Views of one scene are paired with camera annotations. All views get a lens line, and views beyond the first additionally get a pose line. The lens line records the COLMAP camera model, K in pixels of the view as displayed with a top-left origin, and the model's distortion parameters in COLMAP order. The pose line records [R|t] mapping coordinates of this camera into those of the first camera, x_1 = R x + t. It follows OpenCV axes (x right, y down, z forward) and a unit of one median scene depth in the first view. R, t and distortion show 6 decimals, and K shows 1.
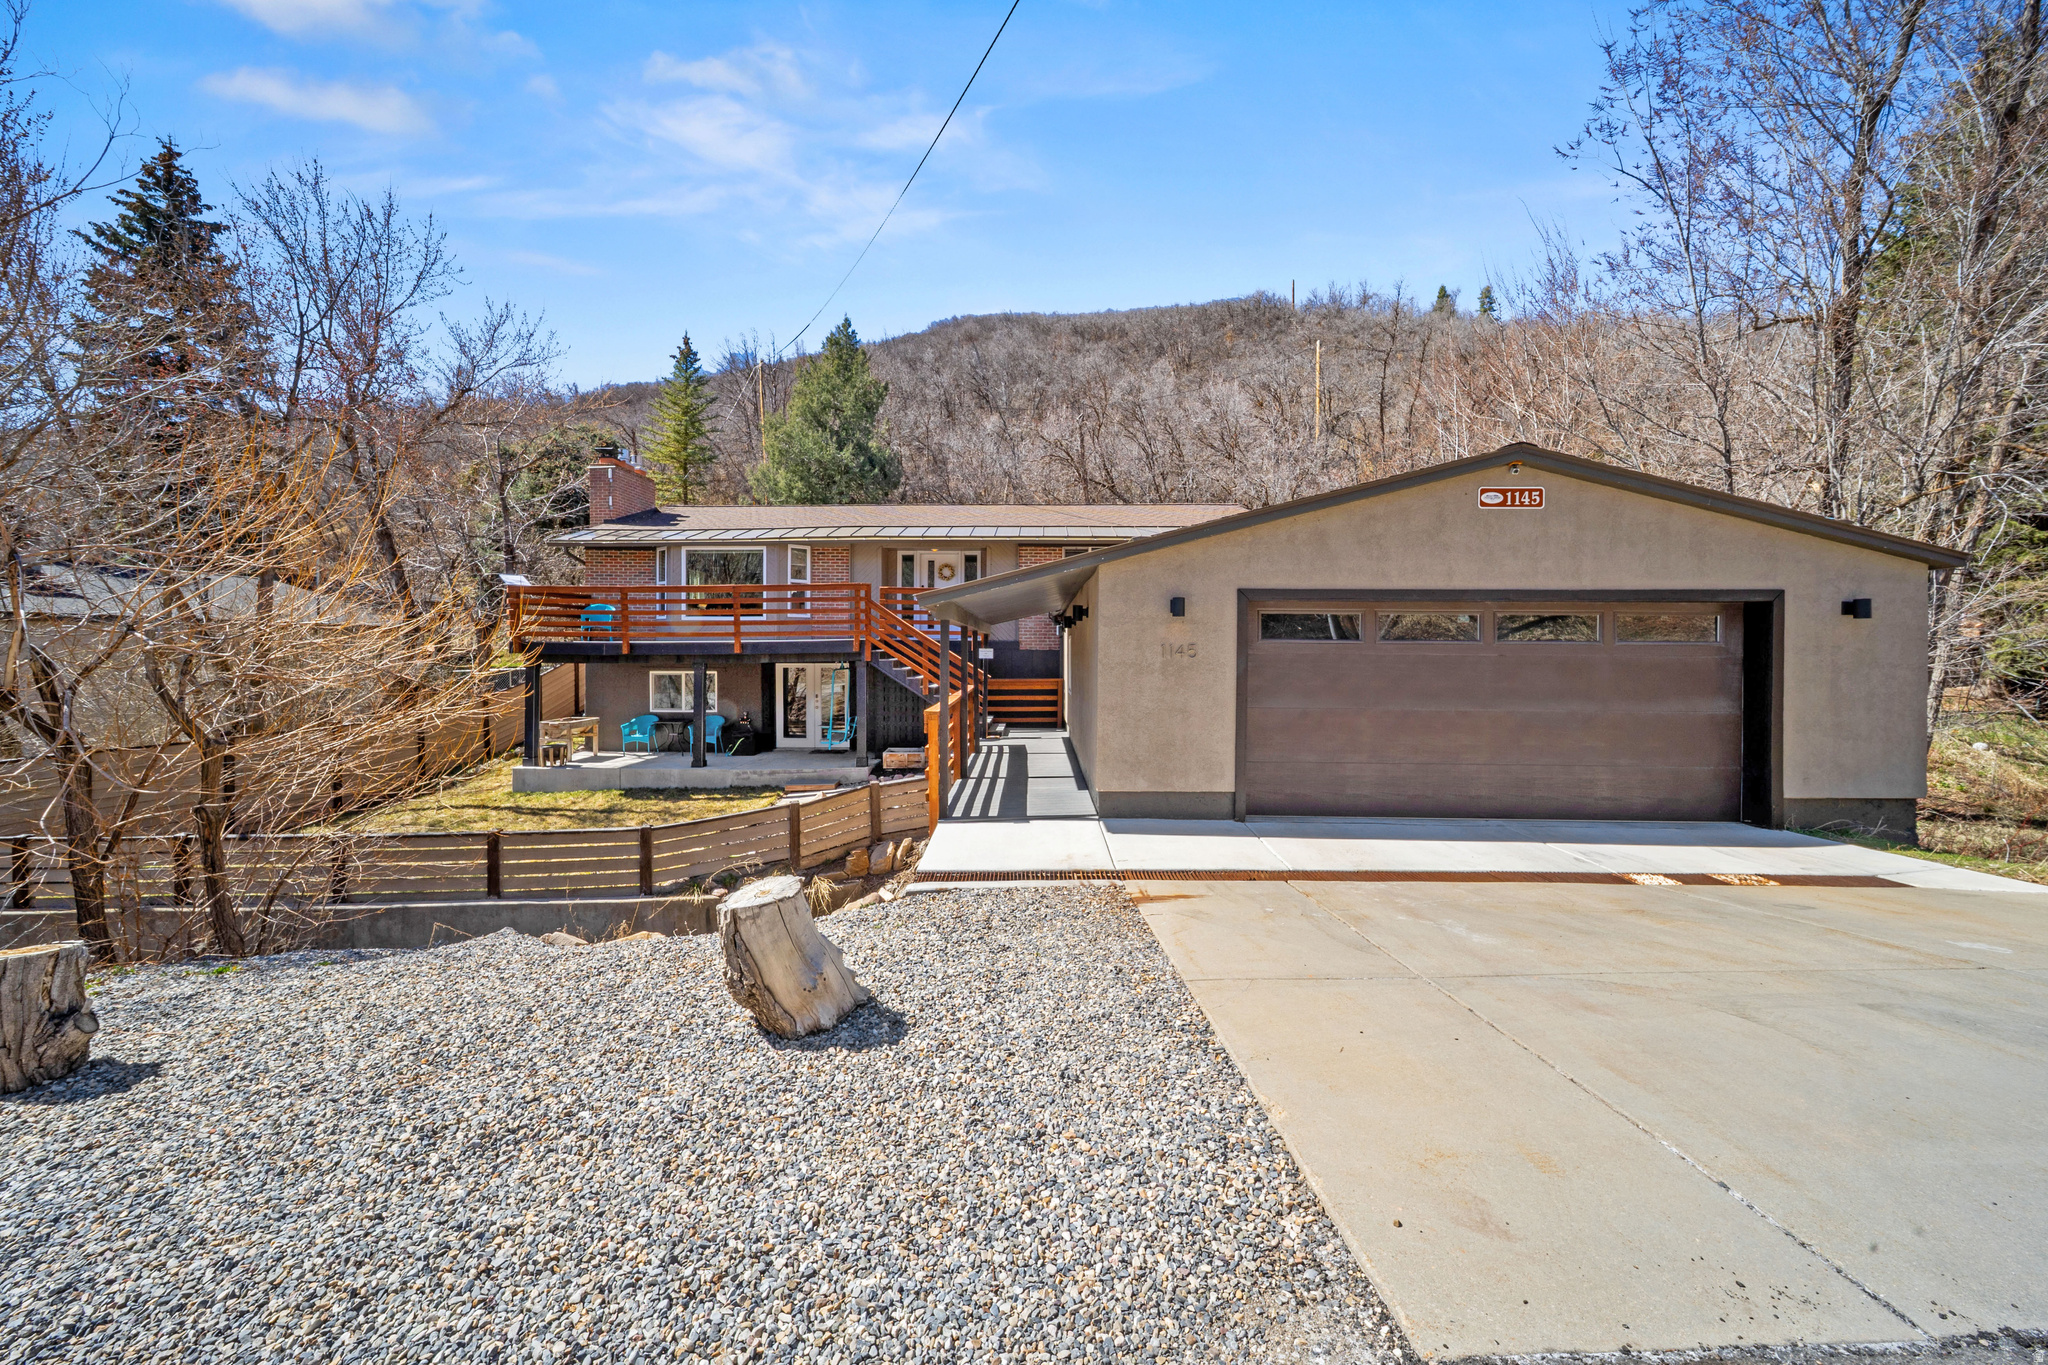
lens RADIAL K [[729.2, 0, 1016.0], [0, 729.2, 660.5], [0, 0, 1]] dist [0.000304, -0.000243]
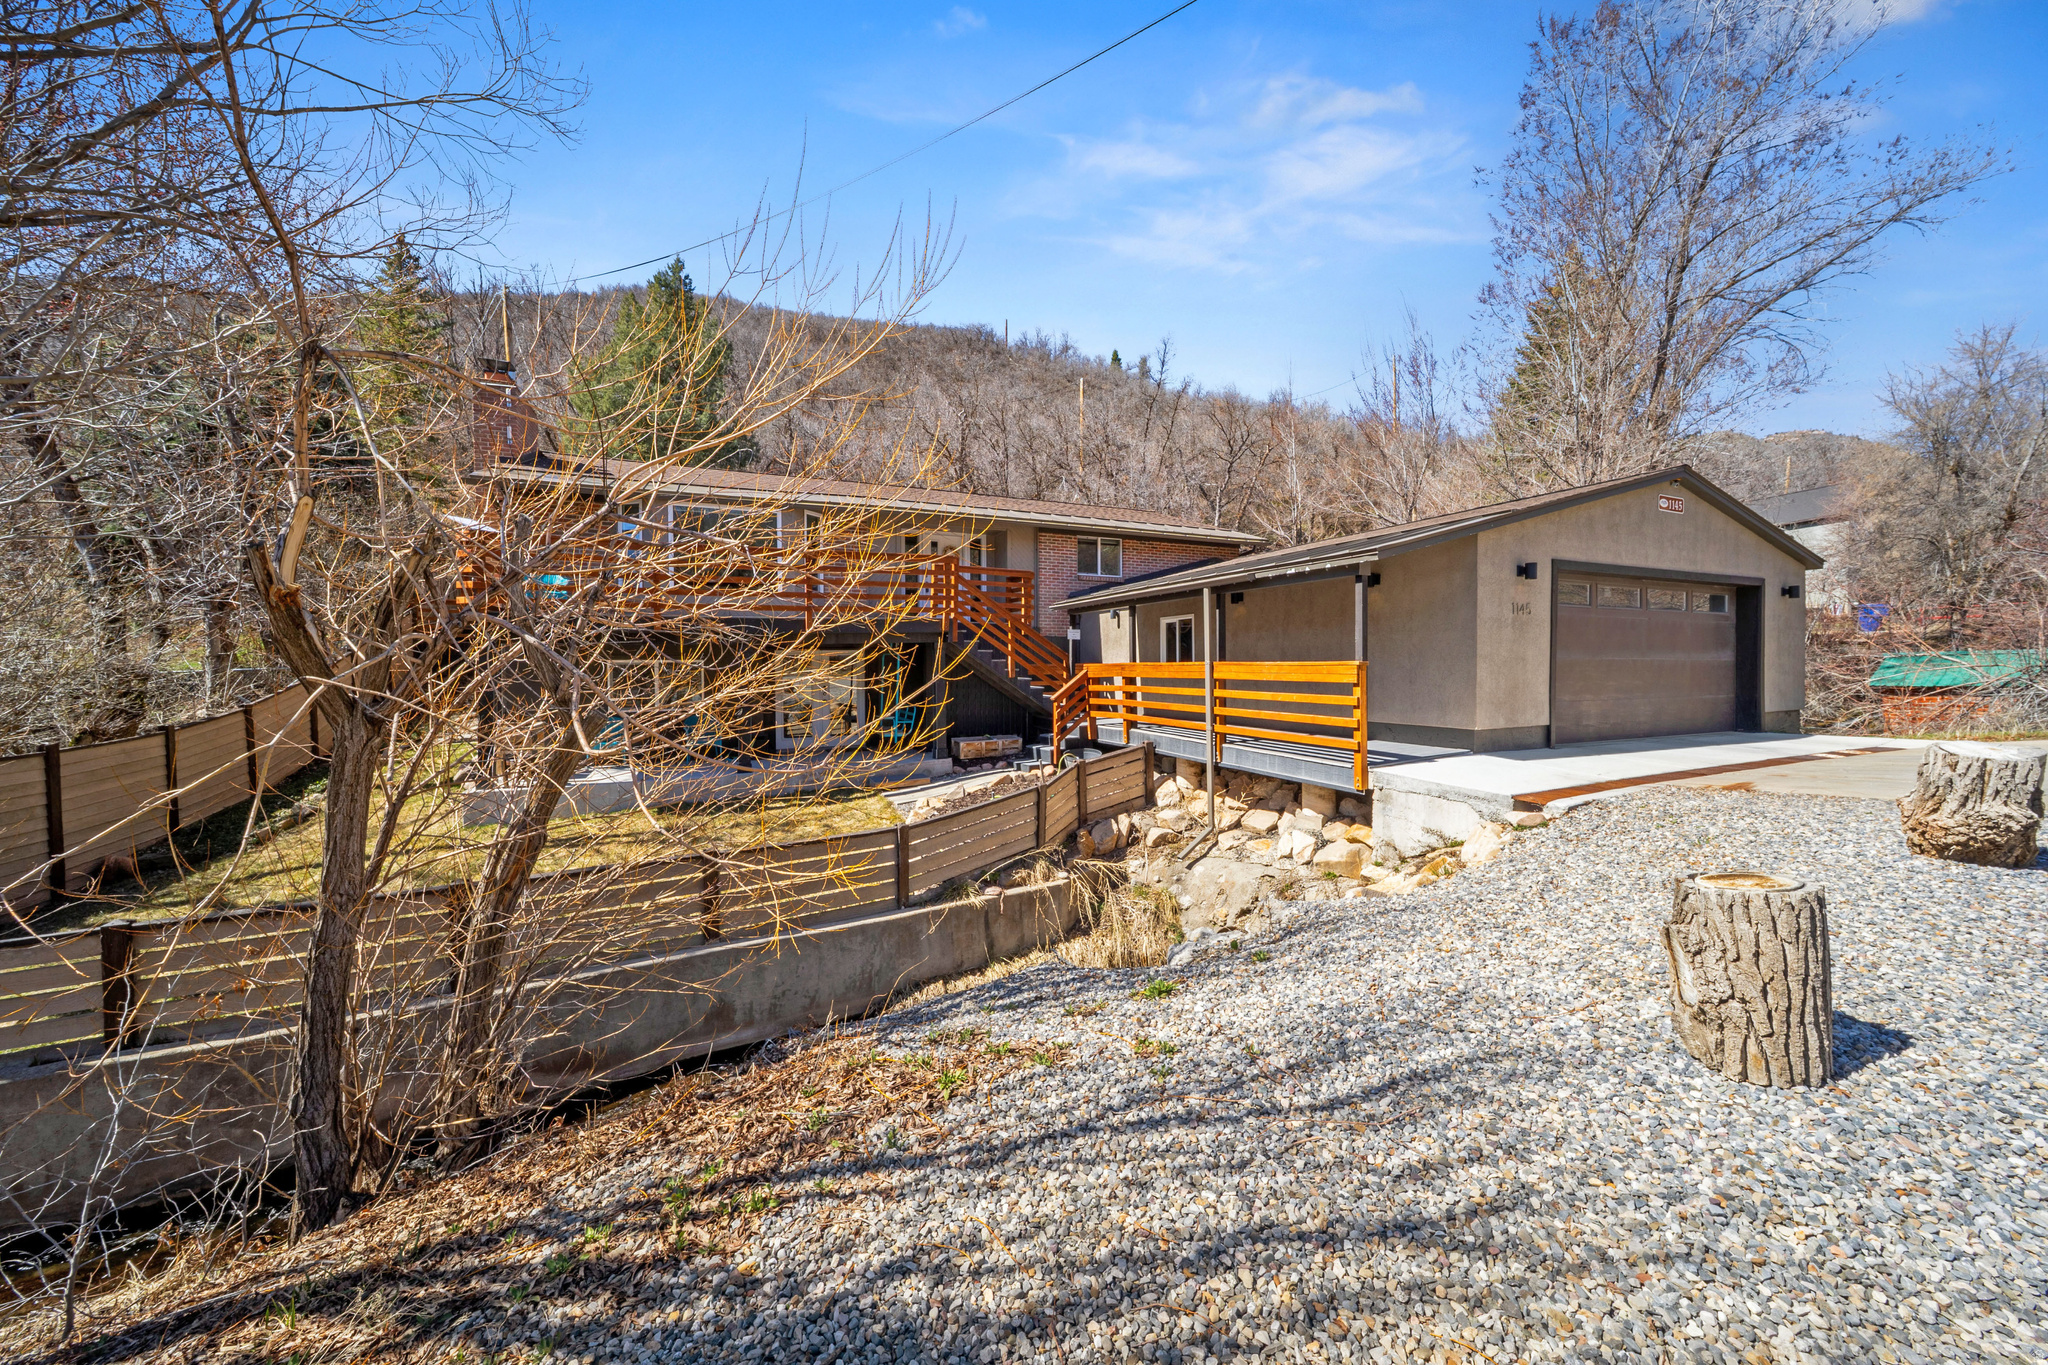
lens RADIAL K [[716.4, 0, 1019.8], [0, 716.4, 676.4], [0, 0, 1]] dist [-0.000503, -0.000283]
pose [[0.901501, -0.015542, 0.432499, -0.750784], [0.013511, 0.999879, 0.007770, 0.056672], [-0.432567, -0.001162, 0.901601, 0.219255]]
